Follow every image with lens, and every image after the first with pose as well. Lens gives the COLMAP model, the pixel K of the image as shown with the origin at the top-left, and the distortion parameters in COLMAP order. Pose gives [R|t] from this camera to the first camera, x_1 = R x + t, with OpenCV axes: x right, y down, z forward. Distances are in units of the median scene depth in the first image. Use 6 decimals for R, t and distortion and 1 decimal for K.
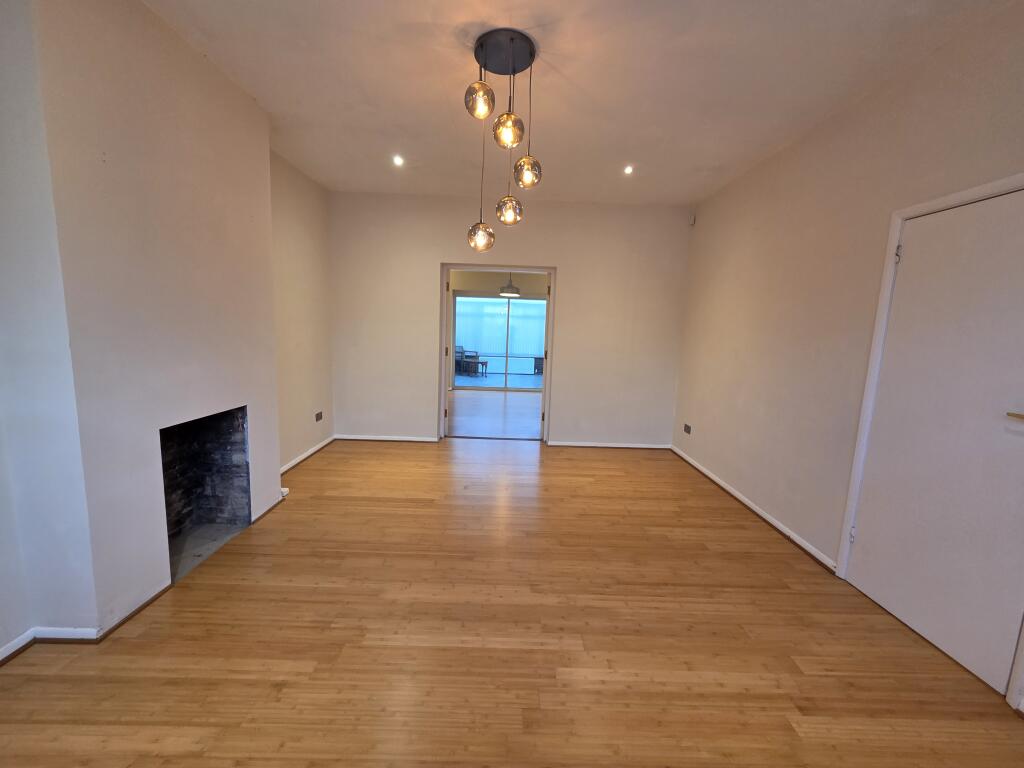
lens RADIAL K [[420.4, 0, 511.7], [0, 420.4, 386.0], [0, 0, 1]] dist [-0.001107, -0.000428]
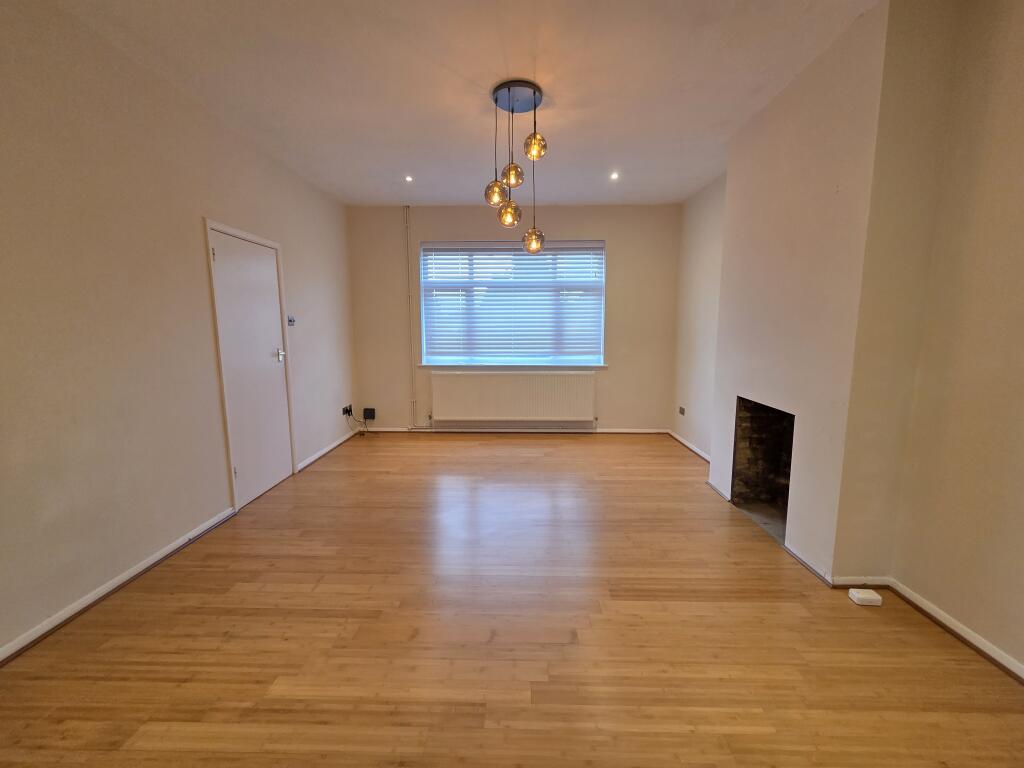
lens RADIAL K [[420.4, 0, 511.7], [0, 420.4, 386.0], [0, 0, 1]] dist [-0.001107, -0.000428]
pose [[-0.999143, -0.031923, 0.026366, -0.048667], [-0.023395, 0.960688, 0.276643, -0.226439], [-0.034161, 0.275789, -0.960611, 1.718223]]
